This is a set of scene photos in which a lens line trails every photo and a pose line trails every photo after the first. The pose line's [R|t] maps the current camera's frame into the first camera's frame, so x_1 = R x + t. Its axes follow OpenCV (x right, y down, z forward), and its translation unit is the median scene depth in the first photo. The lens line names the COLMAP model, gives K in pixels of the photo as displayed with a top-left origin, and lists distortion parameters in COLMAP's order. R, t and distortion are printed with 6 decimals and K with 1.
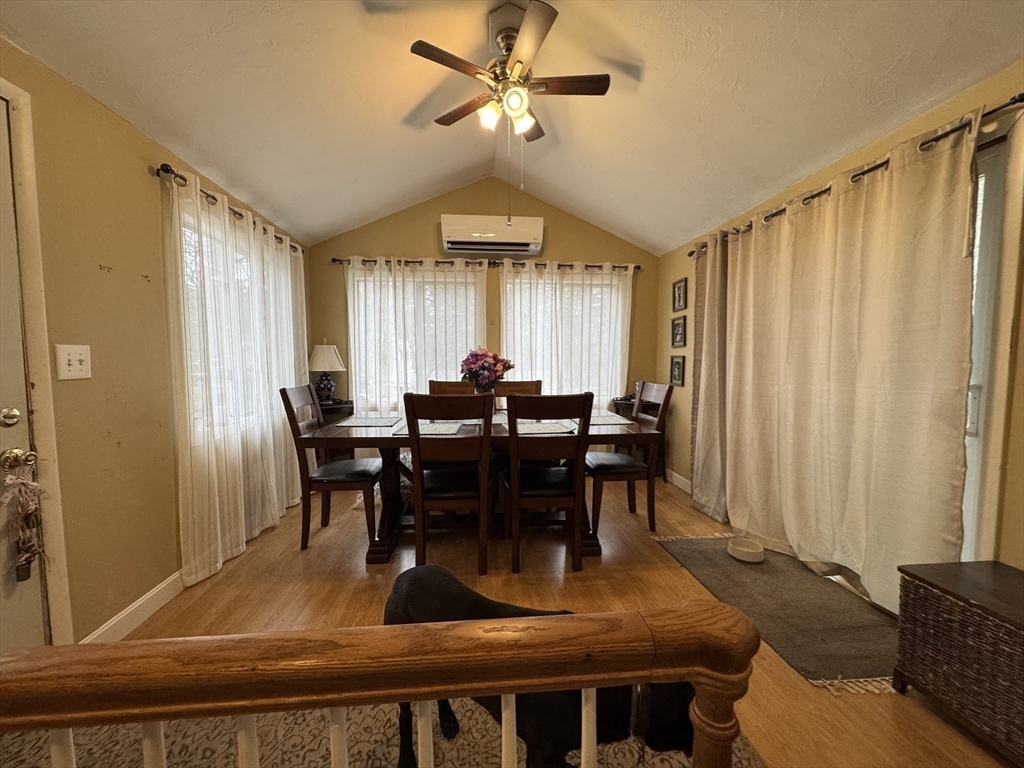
lens RADIAL K [[408.7, 0, 512.2], [0, 408.7, 383.7], [0, 0, 1]] dist [-0.002051, -0.000016]
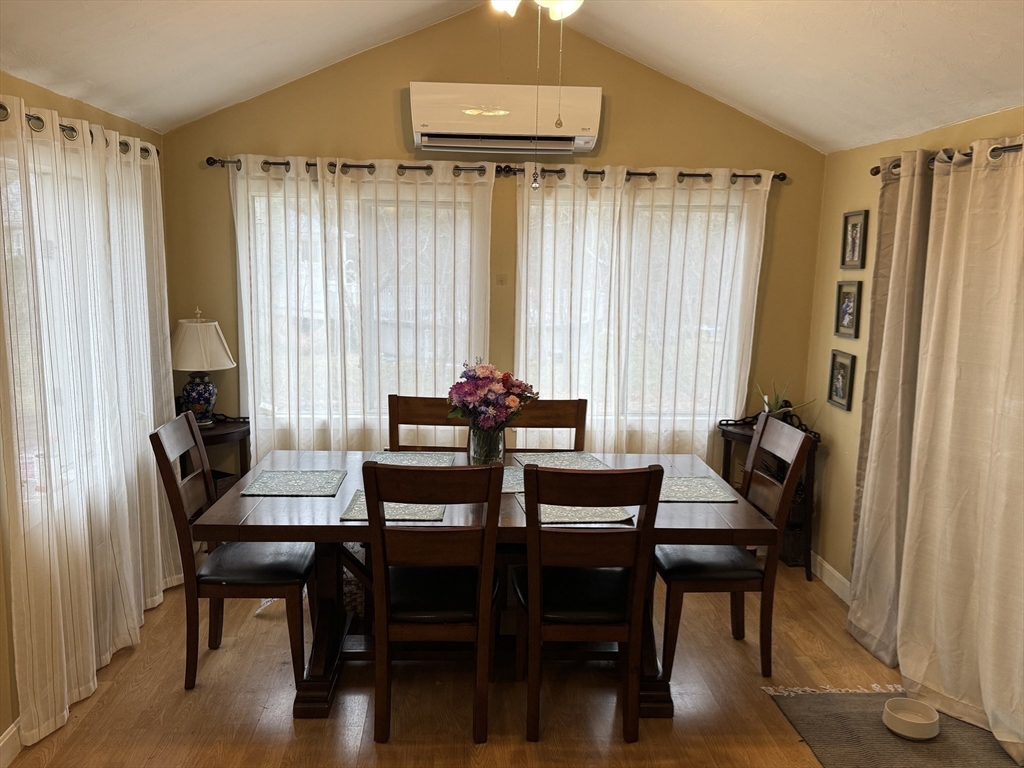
lens RADIAL K [[901.3, 0, 508.6], [0, 901.3, 379.5], [0, 0, 1]] dist [0.064631, -0.099392]
pose [[0.999246, 0.025364, -0.029390, -0.000601], [-0.022408, 0.995044, 0.096879, -0.178121], [0.031702, -0.096147, 0.994862, -0.268133]]
